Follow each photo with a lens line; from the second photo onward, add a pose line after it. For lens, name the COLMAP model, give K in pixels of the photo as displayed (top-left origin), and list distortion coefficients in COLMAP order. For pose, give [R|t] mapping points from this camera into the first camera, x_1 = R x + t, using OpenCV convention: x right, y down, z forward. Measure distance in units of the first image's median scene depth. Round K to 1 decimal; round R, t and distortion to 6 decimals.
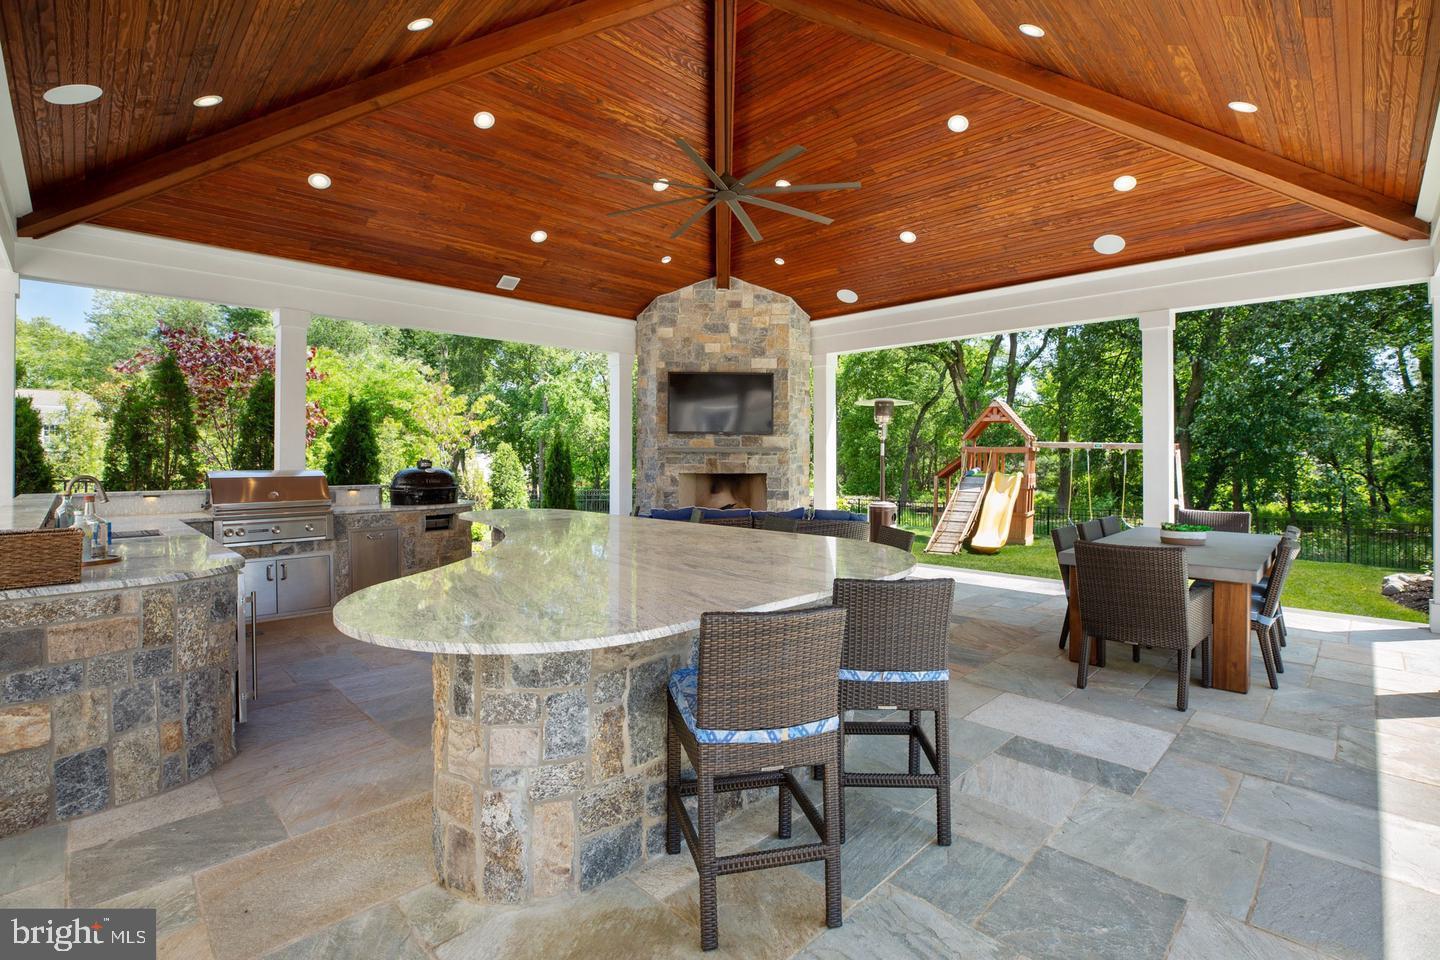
lens RADIAL K [[658.6, 0, 715.7], [0, 658.6, 454.2], [0, 0, 1]] dist [0.002758, 0.000769]
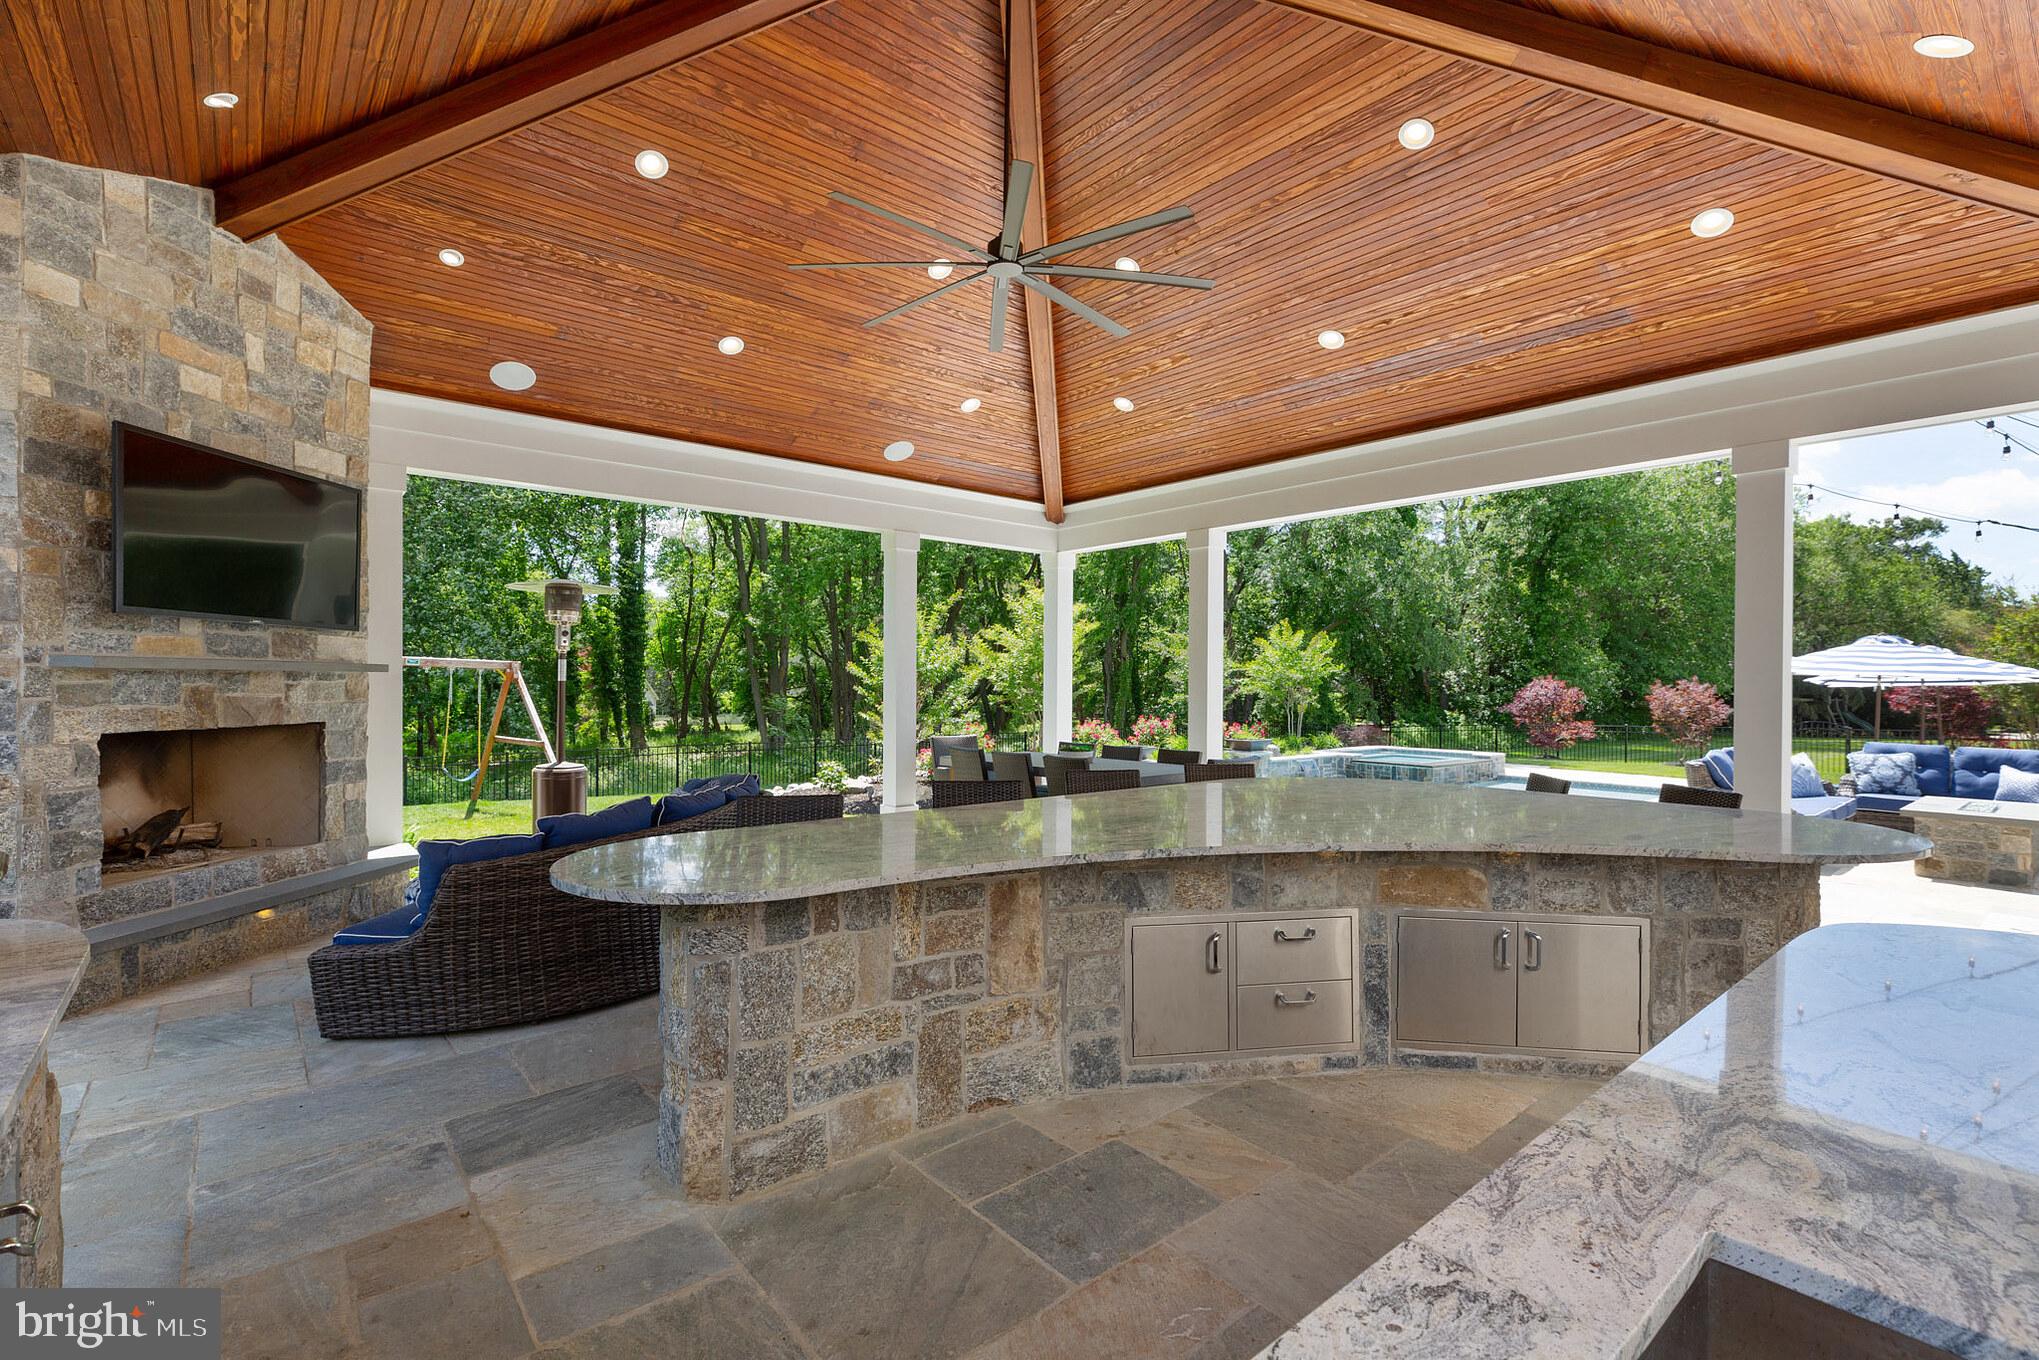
lens RADIAL K [[915.4, 0, 1017.5], [0, 915.4, 682.8], [0, 0, 1]] dist [-0.000434, 0.000085]
pose [[0.099429, -0.004389, 0.995035, -0.462584], [-0.010288, 0.999932, 0.005439, -0.003724], [-0.994991, -0.010778, 0.099378, 0.500766]]
